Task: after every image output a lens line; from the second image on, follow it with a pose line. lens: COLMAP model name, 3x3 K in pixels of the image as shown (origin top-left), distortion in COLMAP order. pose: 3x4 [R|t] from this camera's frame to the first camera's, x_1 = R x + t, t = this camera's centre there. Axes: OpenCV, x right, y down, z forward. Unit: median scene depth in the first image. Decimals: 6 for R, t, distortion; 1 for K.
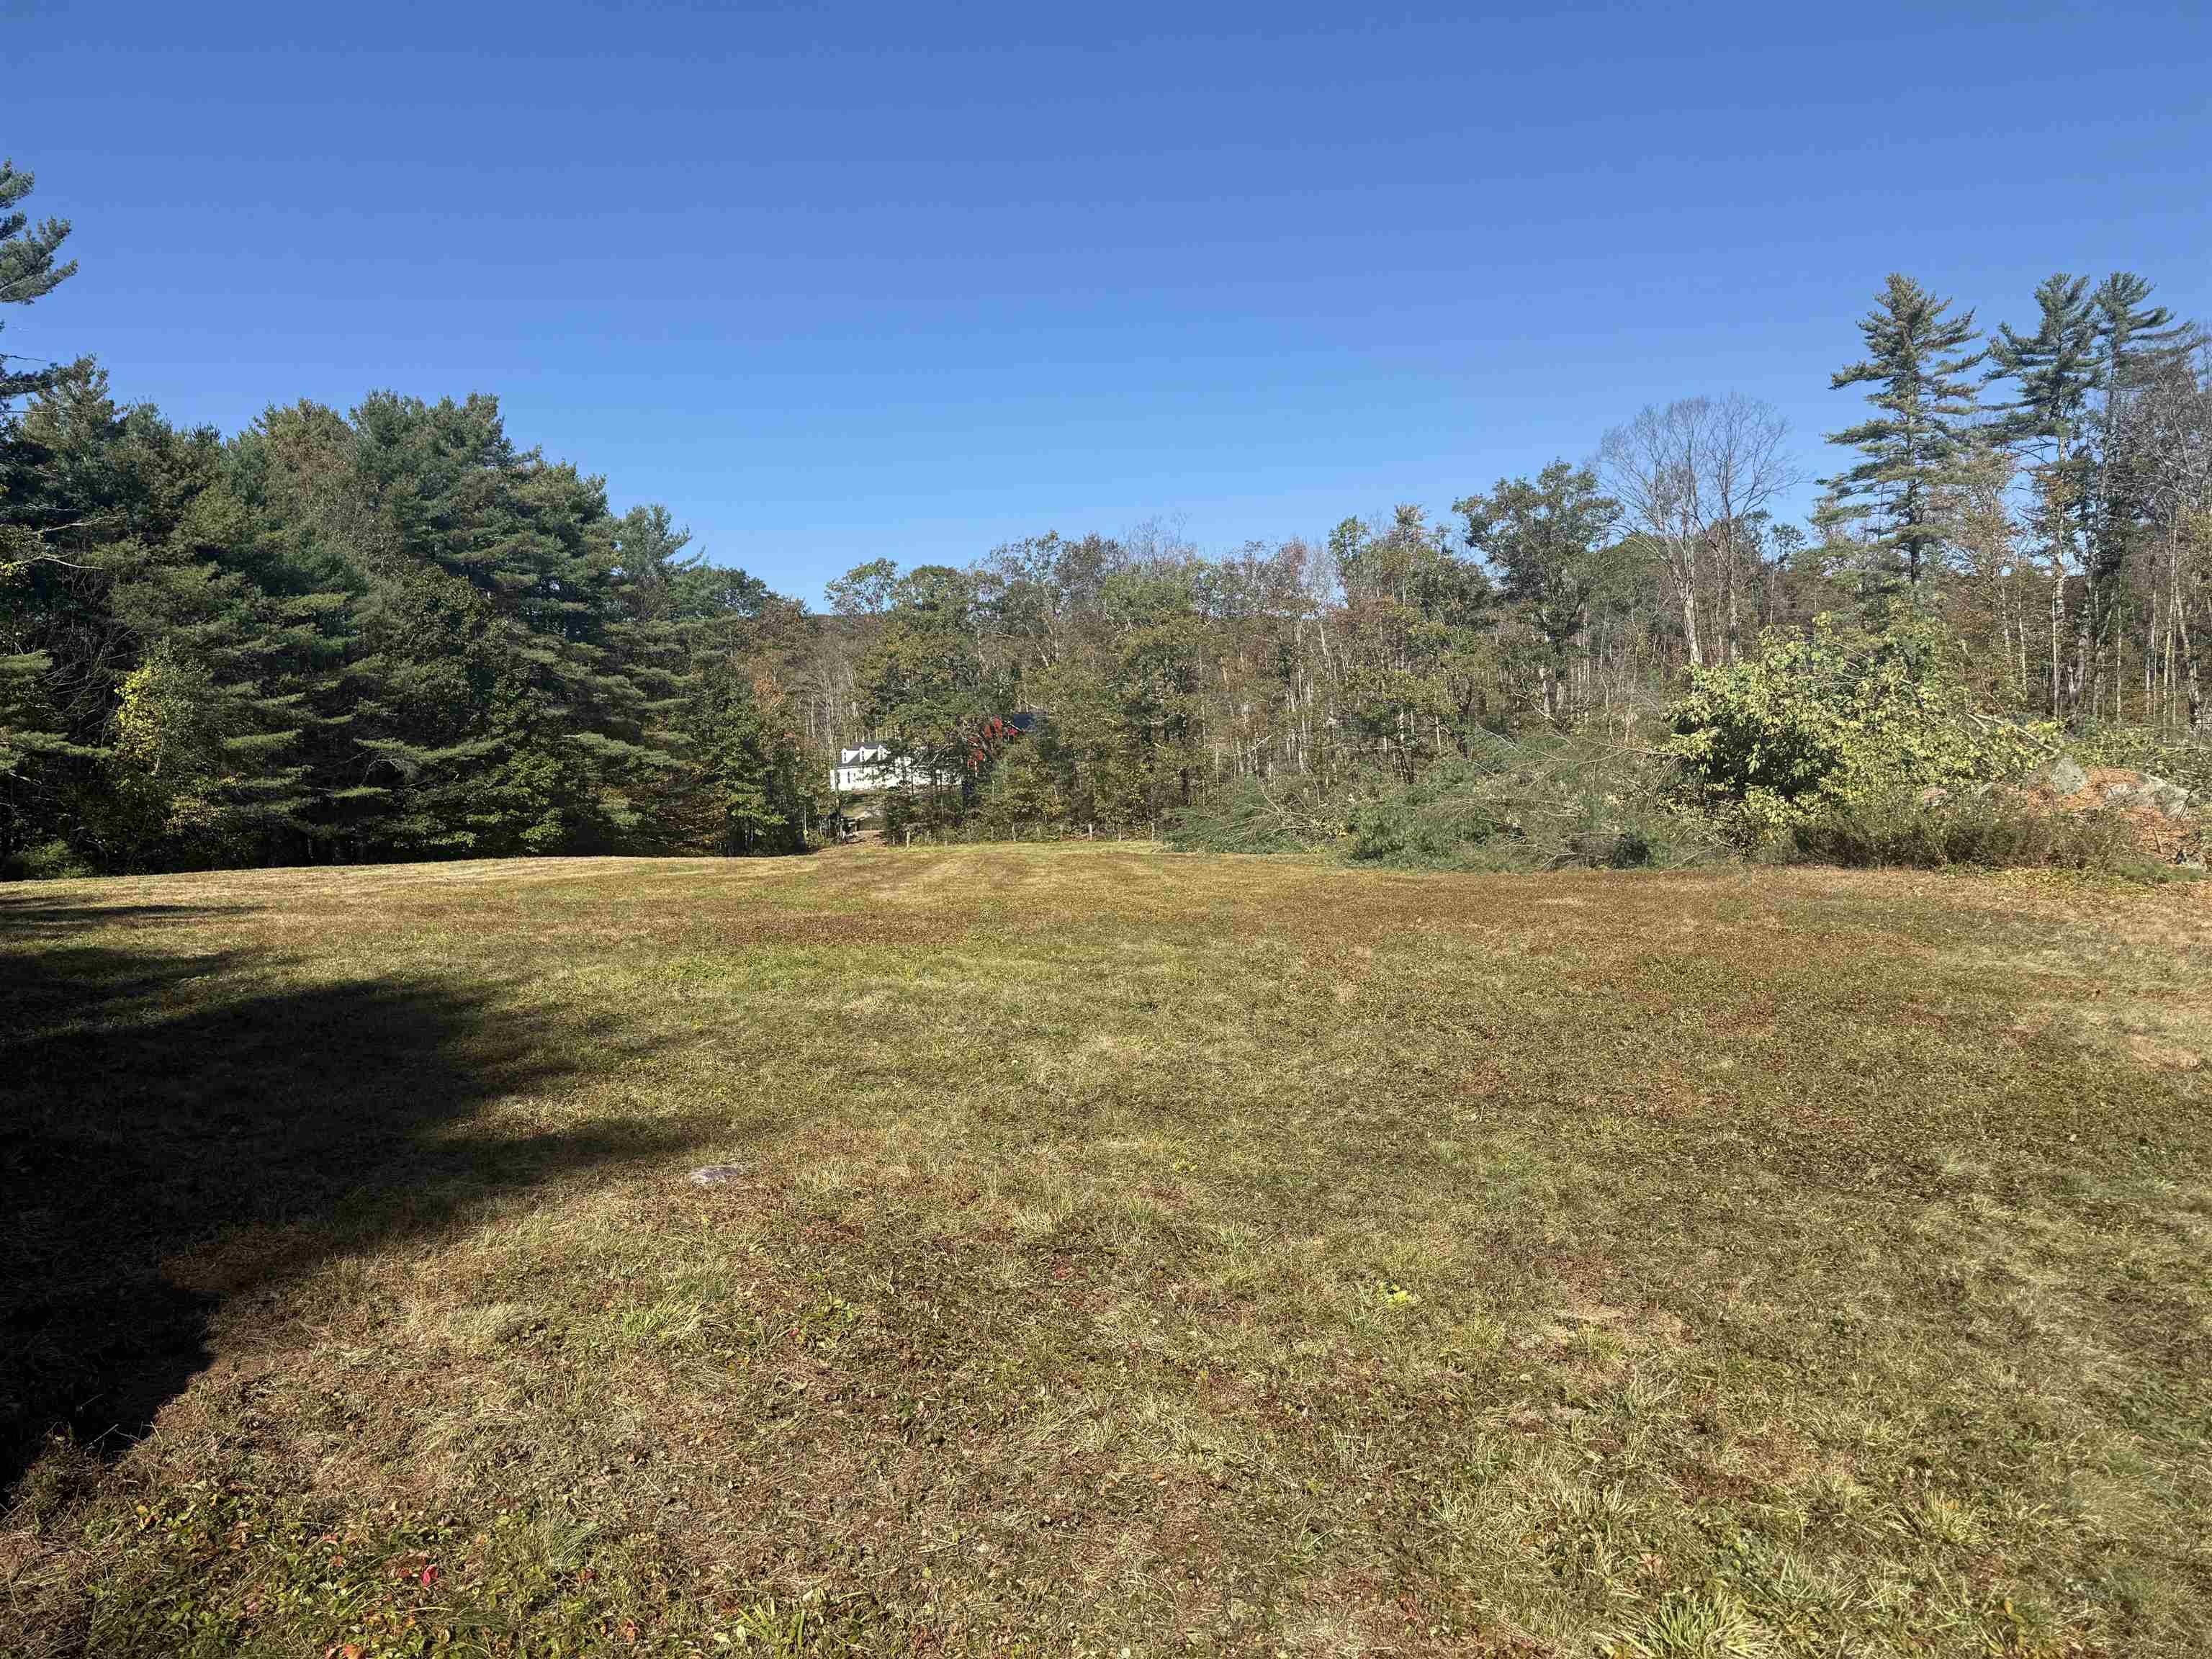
lens RADIAL K [[1539.8, 0, 1218.1], [0, 1539.8, 876.4], [0, 0, 1]] dist [0.019142, -0.025418]
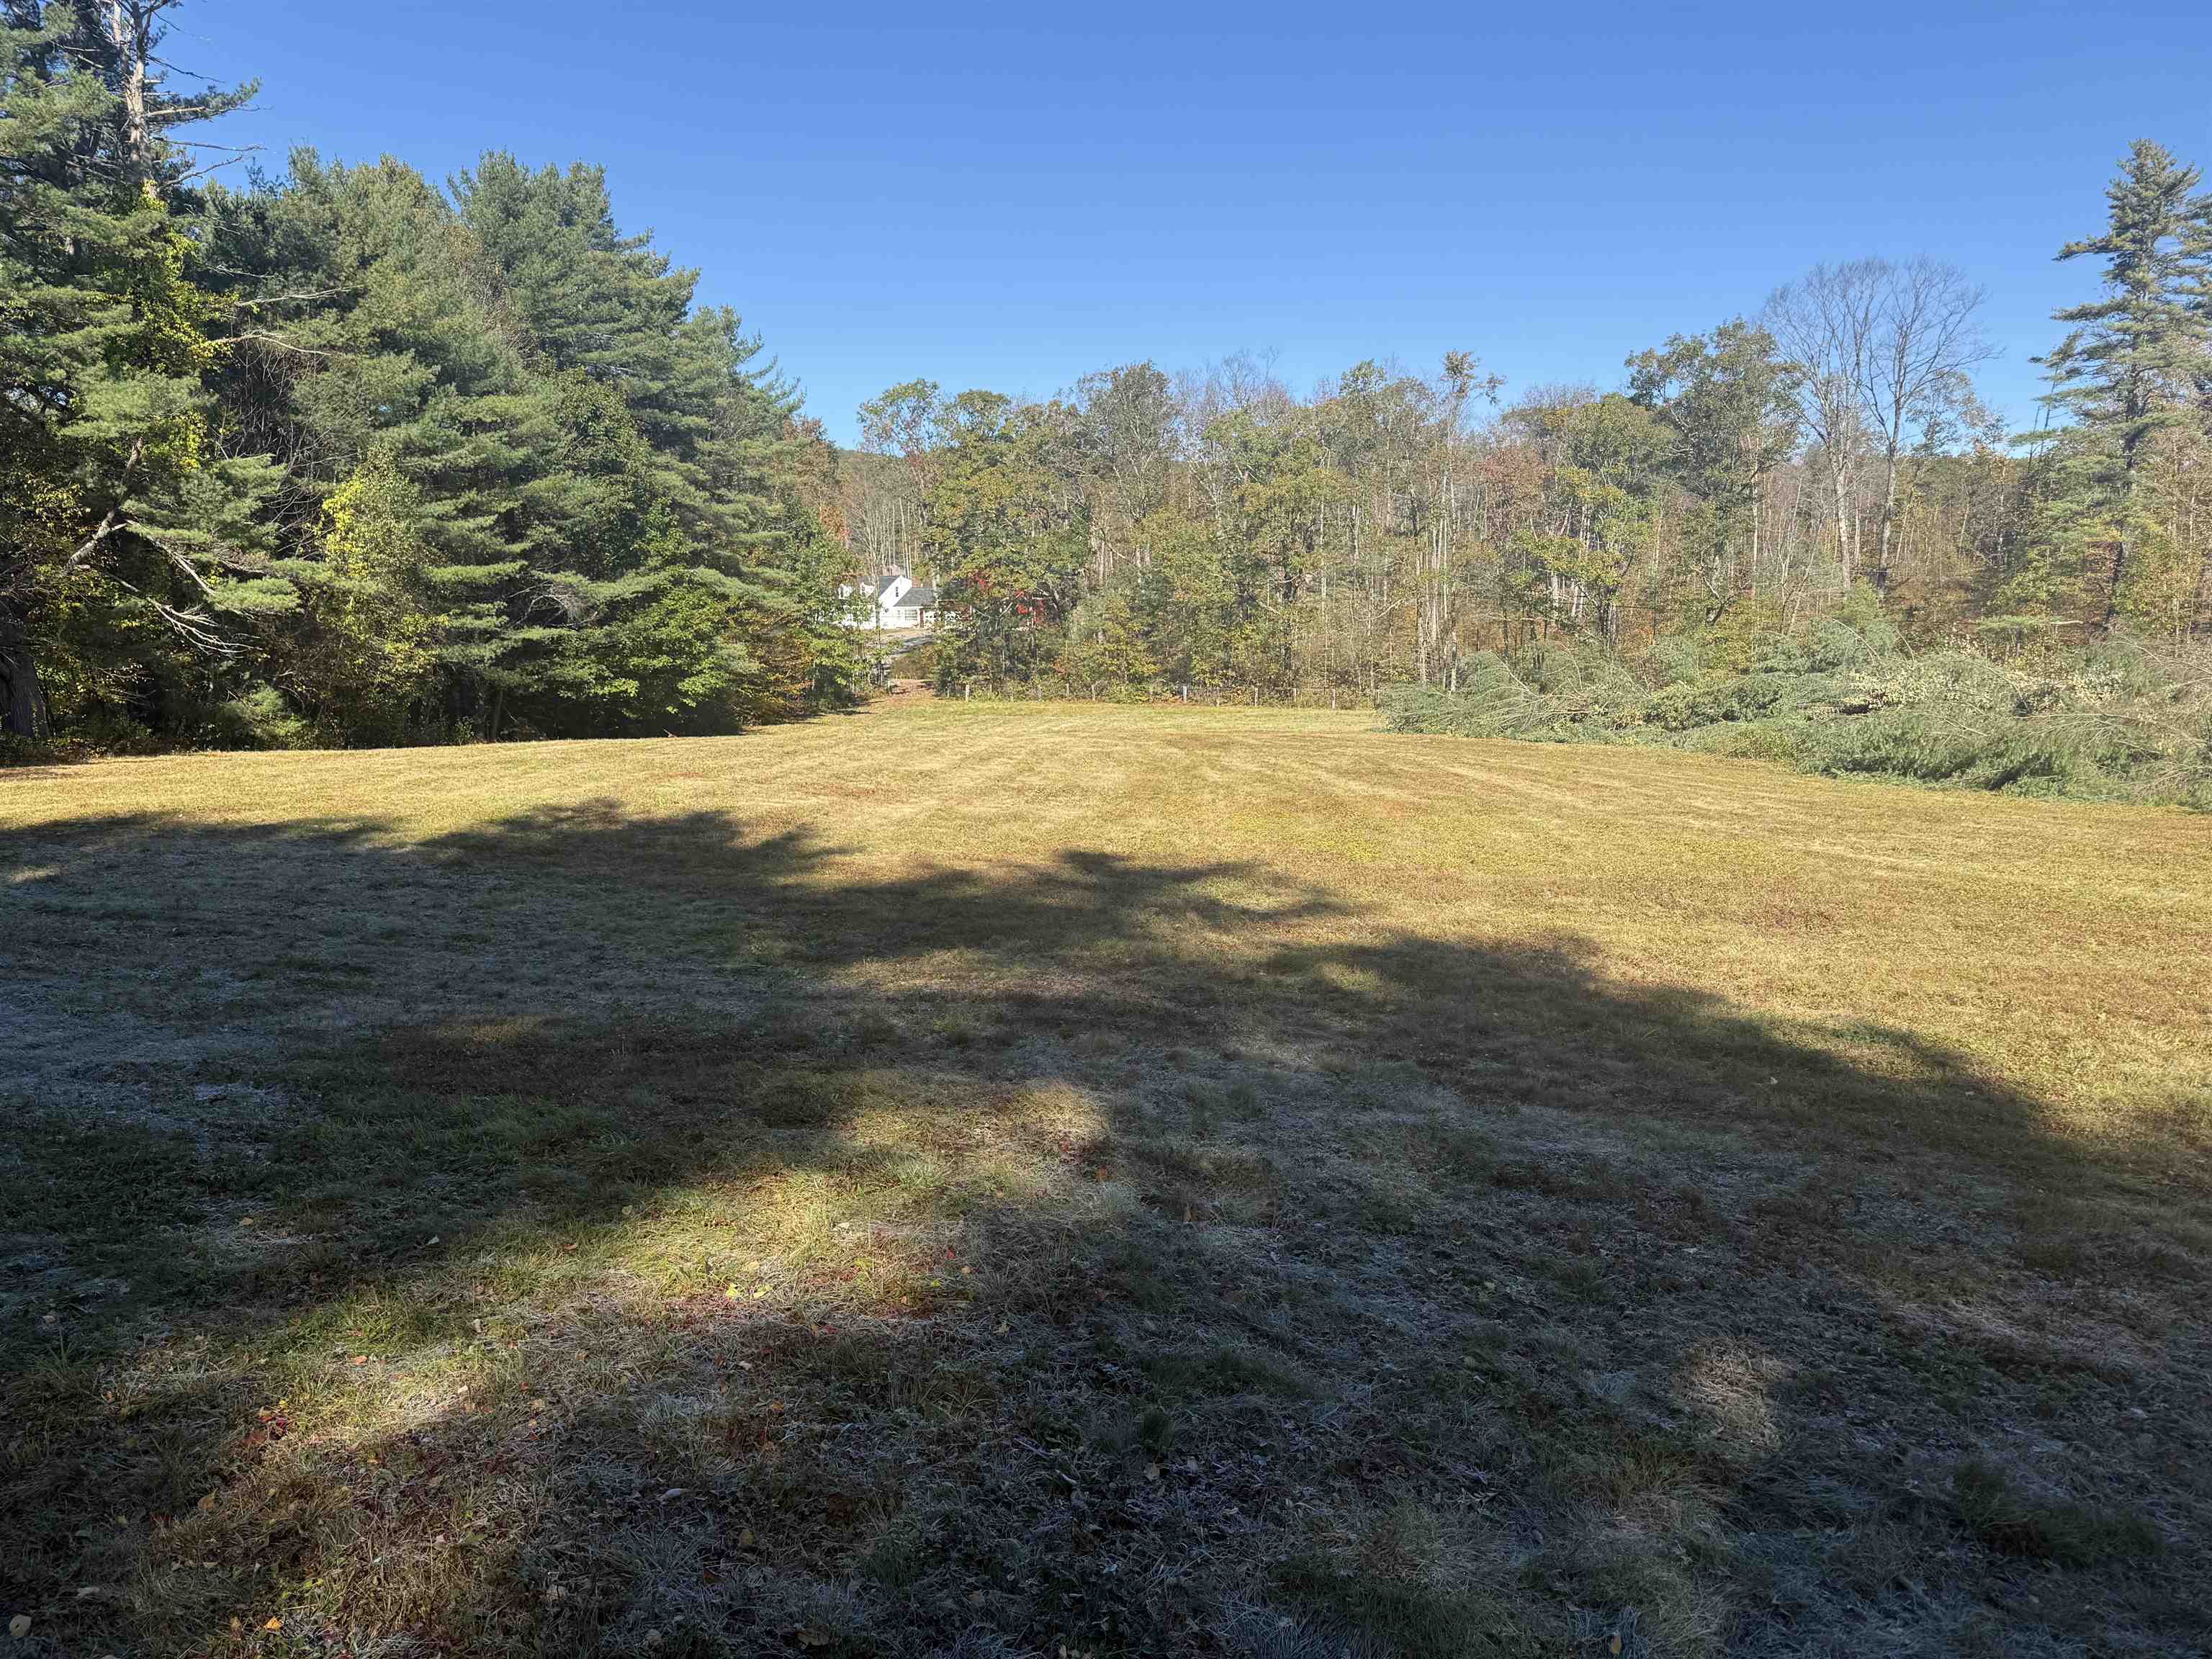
lens RADIAL K [[1539.8, 0, 1112.2], [0, 1539.8, 845.0], [0, 0, 1]] dist [0.019142, -0.025418]
pose [[0.994940, 0.028753, 0.096268, -0.263616], [-0.036765, 0.995912, 0.082512, -0.016519], [-0.093502, -0.085634, 0.991929, 0.089408]]
